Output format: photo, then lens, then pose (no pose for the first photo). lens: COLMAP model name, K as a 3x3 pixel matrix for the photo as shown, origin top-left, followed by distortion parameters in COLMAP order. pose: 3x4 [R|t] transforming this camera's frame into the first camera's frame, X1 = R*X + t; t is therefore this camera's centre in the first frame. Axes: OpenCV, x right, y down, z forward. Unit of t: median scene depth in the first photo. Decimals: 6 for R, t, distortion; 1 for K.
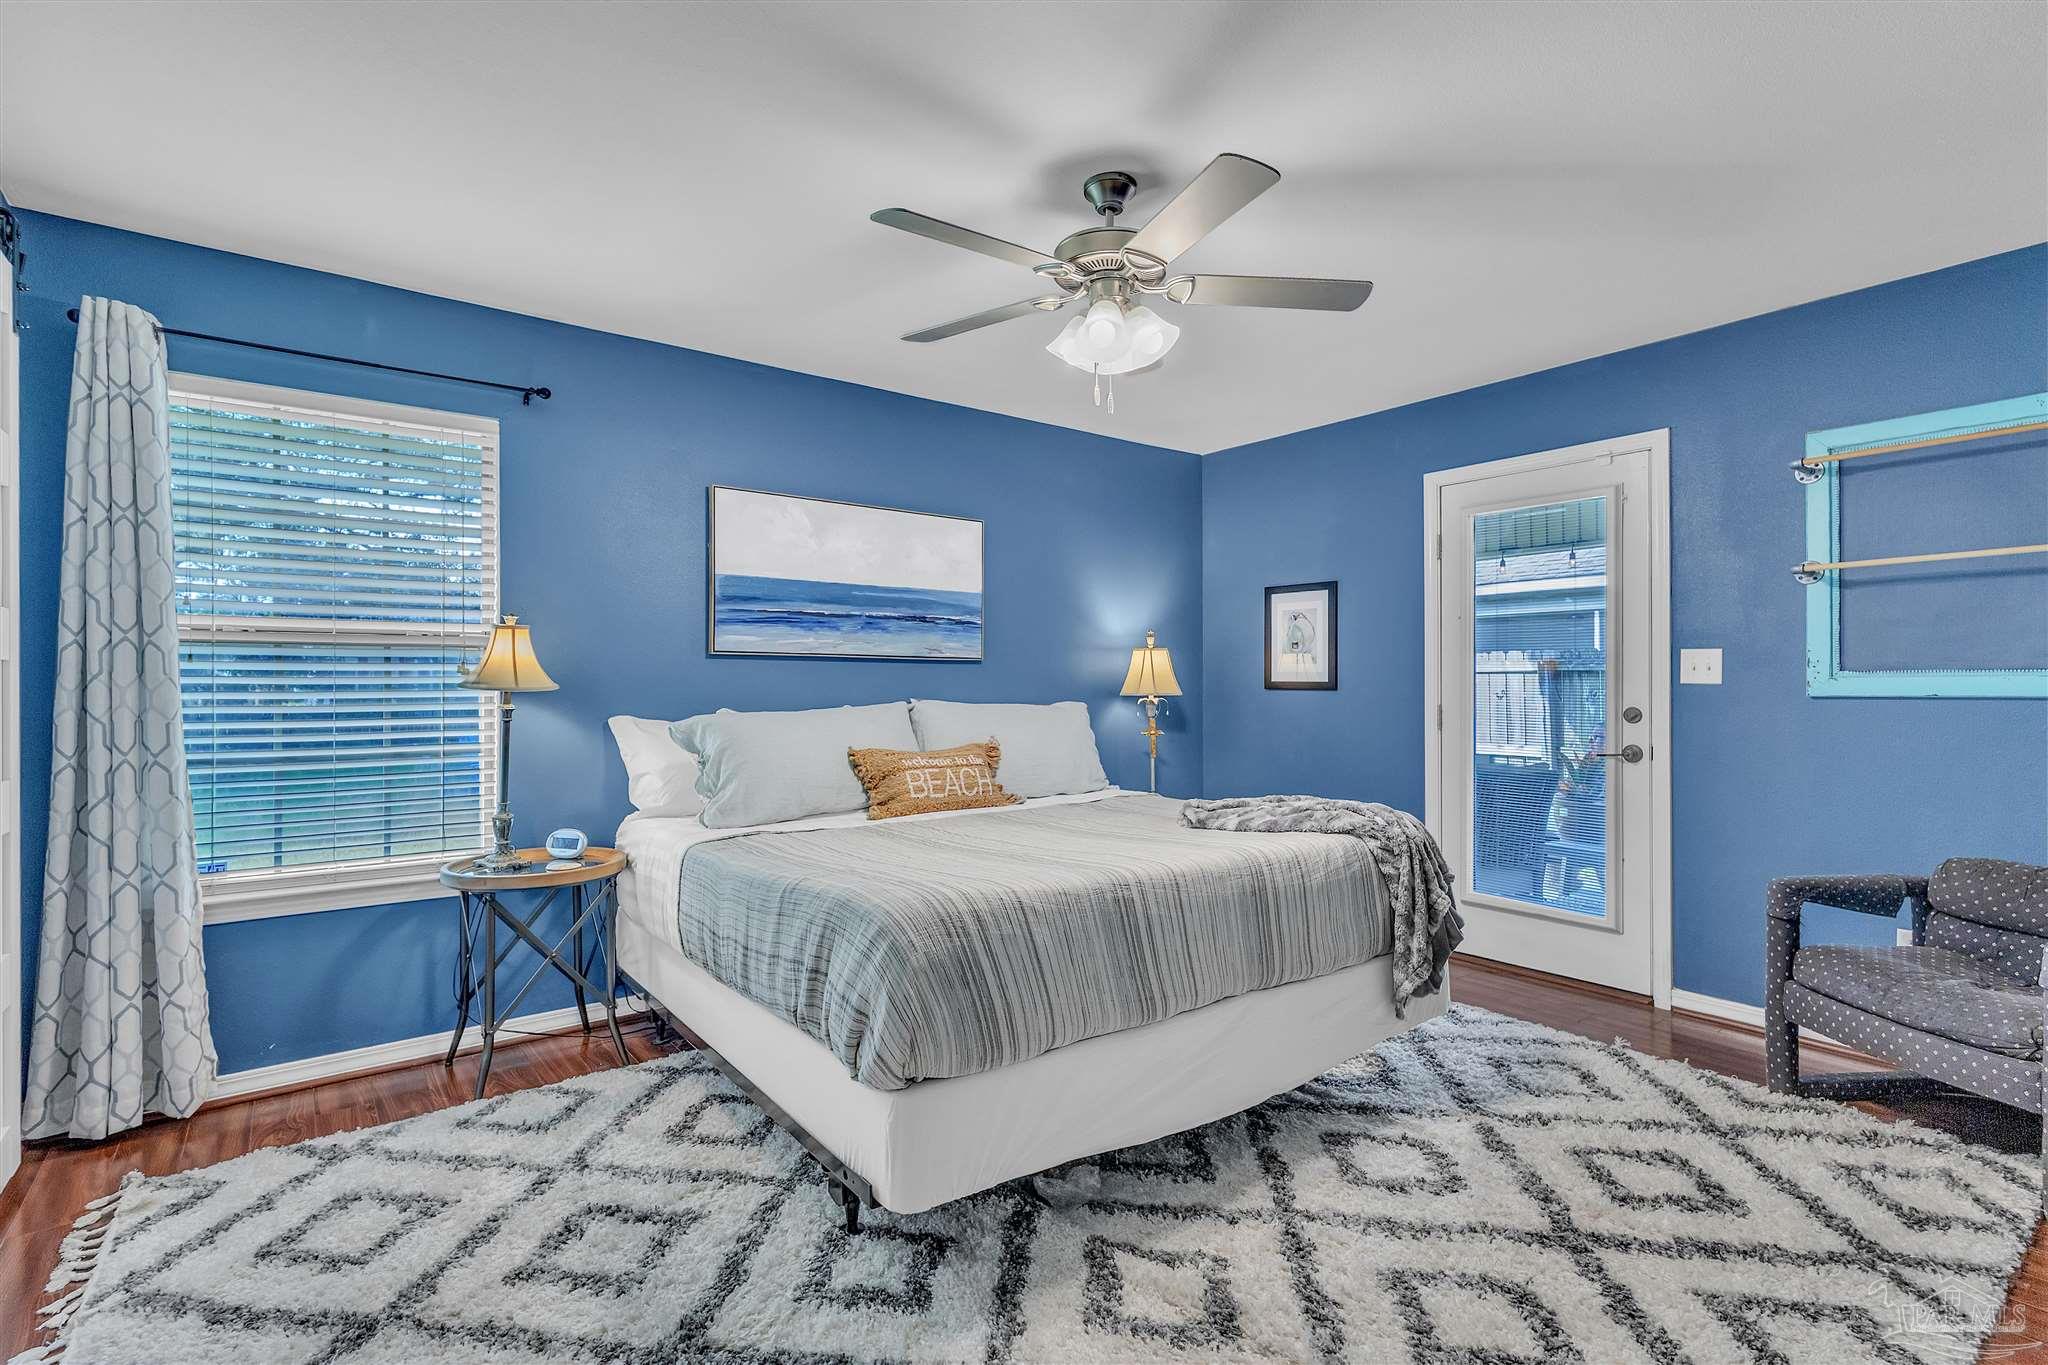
lens RADIAL K [[978.5, 0, 1023.6], [0, 978.5, 666.2], [0, 0, 1]] dist [0.004724, 0.001029]
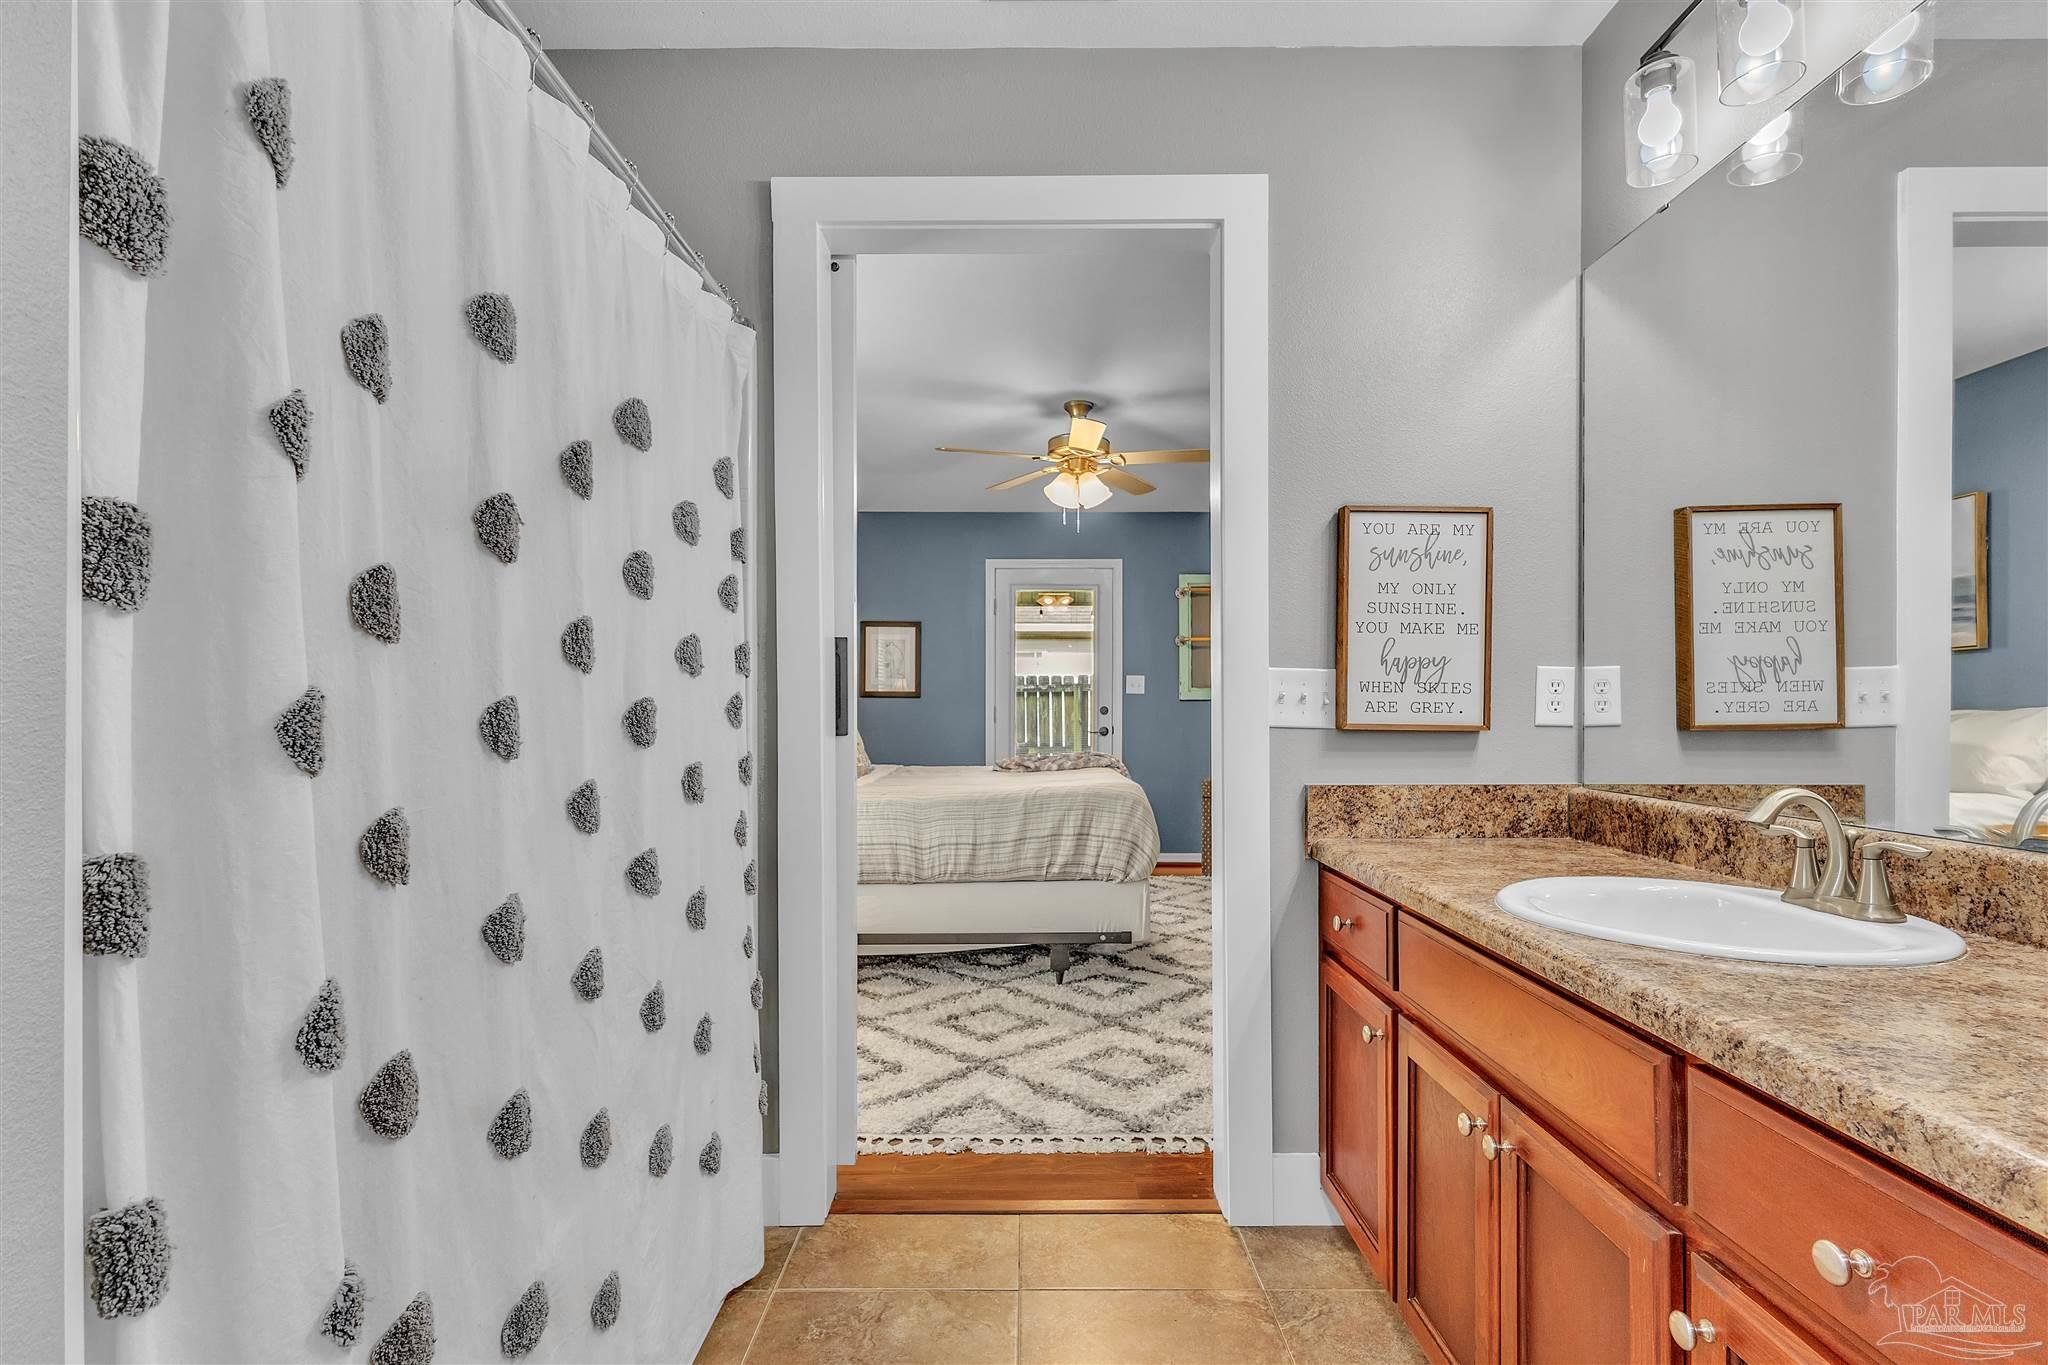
lens RADIAL K [[965.7, 0, 1018.4], [0, 965.7, 703.5], [0, 0, 1]] dist [0.001302, 0.000556]
pose [[0.614844, 0.007875, 0.788609, -0.937417], [-0.015113, 0.999884, 0.001798, 0.036478], [-0.788504, -0.013024, 0.614892, -0.002759]]
